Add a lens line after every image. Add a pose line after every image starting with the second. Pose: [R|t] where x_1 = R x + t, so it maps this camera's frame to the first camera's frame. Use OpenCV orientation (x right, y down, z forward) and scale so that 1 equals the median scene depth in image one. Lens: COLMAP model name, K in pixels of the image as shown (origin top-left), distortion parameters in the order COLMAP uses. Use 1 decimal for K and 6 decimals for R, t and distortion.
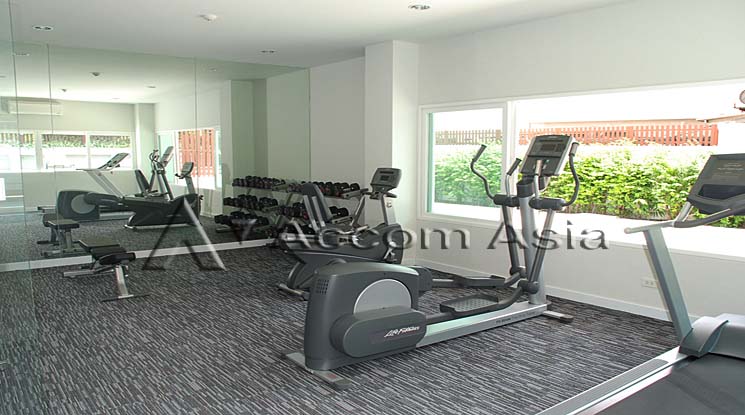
lens RADIAL K [[578.8, 0, 376.1], [0, 578.8, 209.1], [0, 0, 1]] dist [-0.004892, 0.018119]
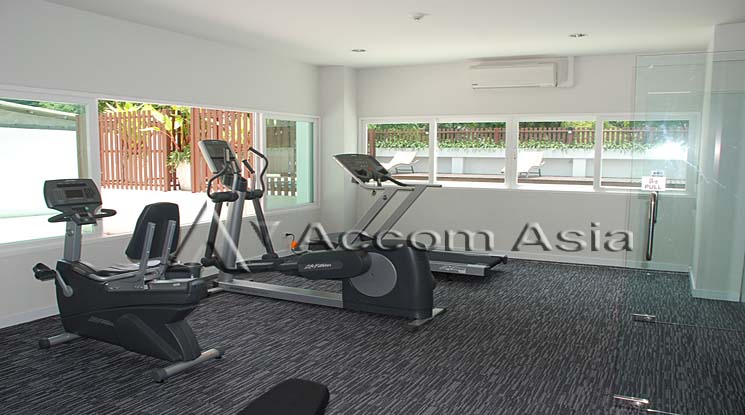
lens RADIAL K [[578.8, 0, 375.1], [0, 578.8, 208.8], [0, 0, 1]] dist [-0.004892, 0.018119]
pose [[-0.443942, -0.083759, 0.892132, -1.065646], [0.061779, 0.990391, 0.123727, -0.127101], [-0.893923, 0.110043, -0.434502, 1.443935]]
